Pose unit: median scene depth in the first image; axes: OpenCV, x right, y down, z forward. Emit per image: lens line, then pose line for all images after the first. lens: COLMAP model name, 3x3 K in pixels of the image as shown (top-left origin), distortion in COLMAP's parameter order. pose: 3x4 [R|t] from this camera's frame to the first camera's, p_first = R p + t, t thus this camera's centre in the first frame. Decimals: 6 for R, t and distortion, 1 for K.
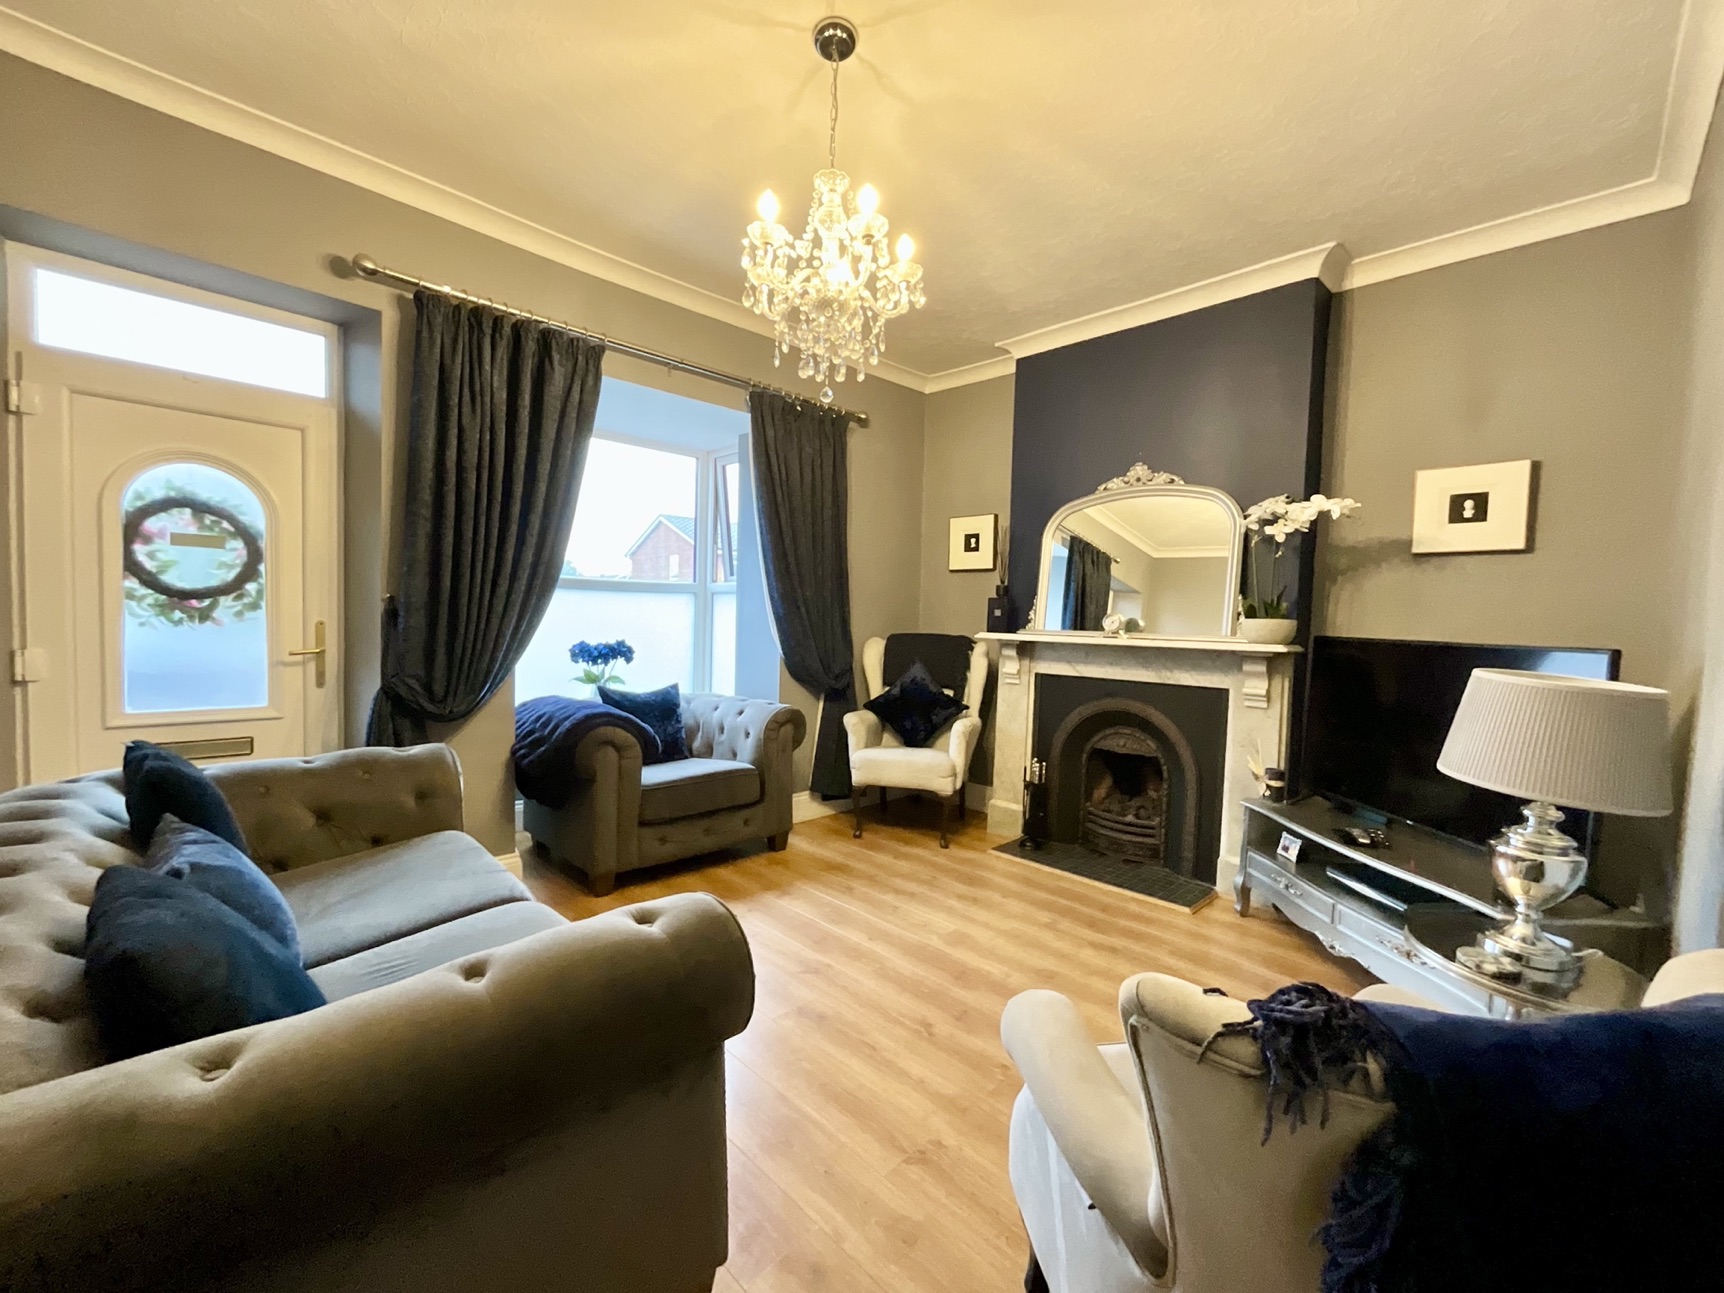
lens RADIAL K [[707.2, 0, 859.5], [0, 707.2, 648.9], [0, 0, 1]] dist [0.000202, 0.000333]
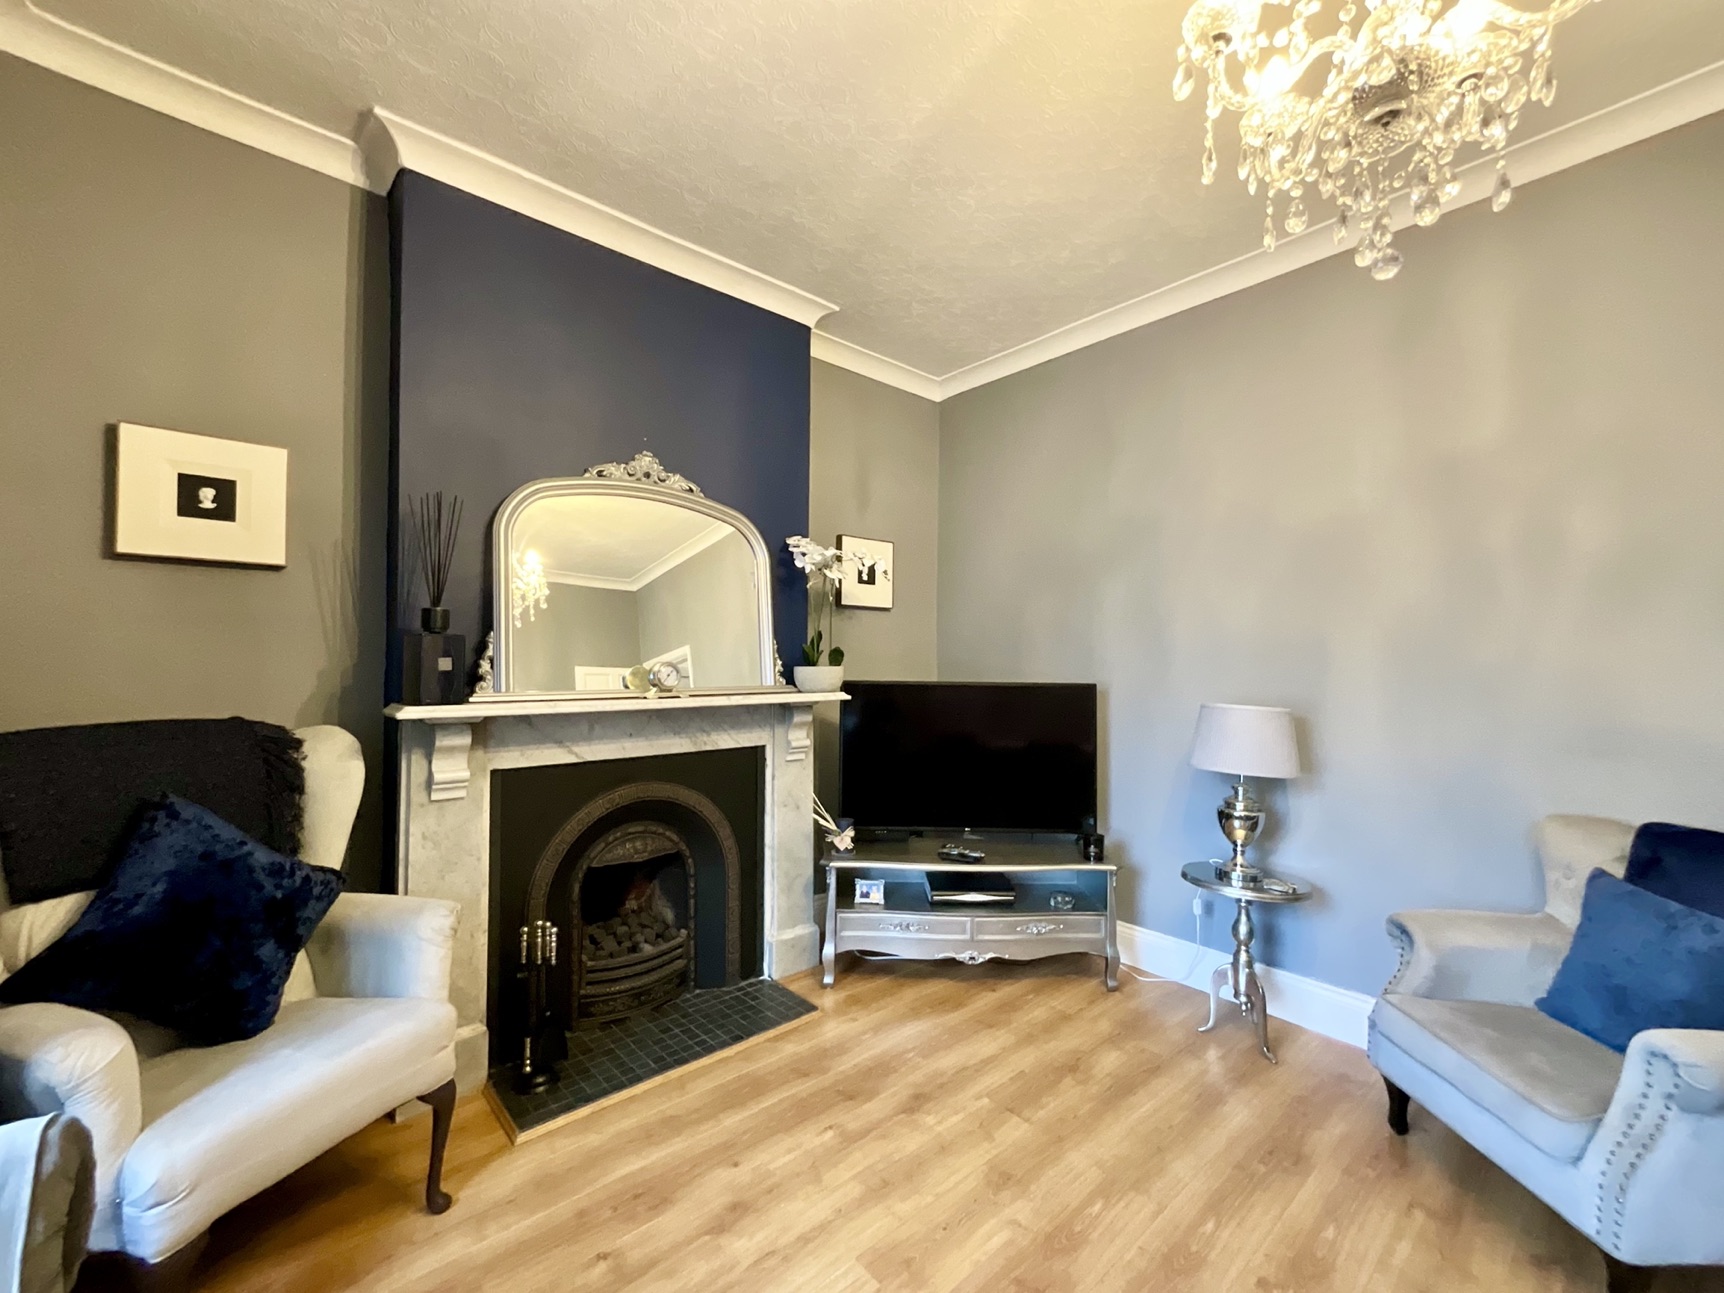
lens RADIAL K [[707.2, 0, 859.5], [0, 707.2, 648.9], [0, 0, 1]] dist [0.000202, 0.000333]
pose [[0.049779, -0.029749, 0.998317, -0.321418], [0.026702, 0.999239, 0.028445, -0.079437], [-0.998403, 0.025242, 0.050535, 0.766681]]
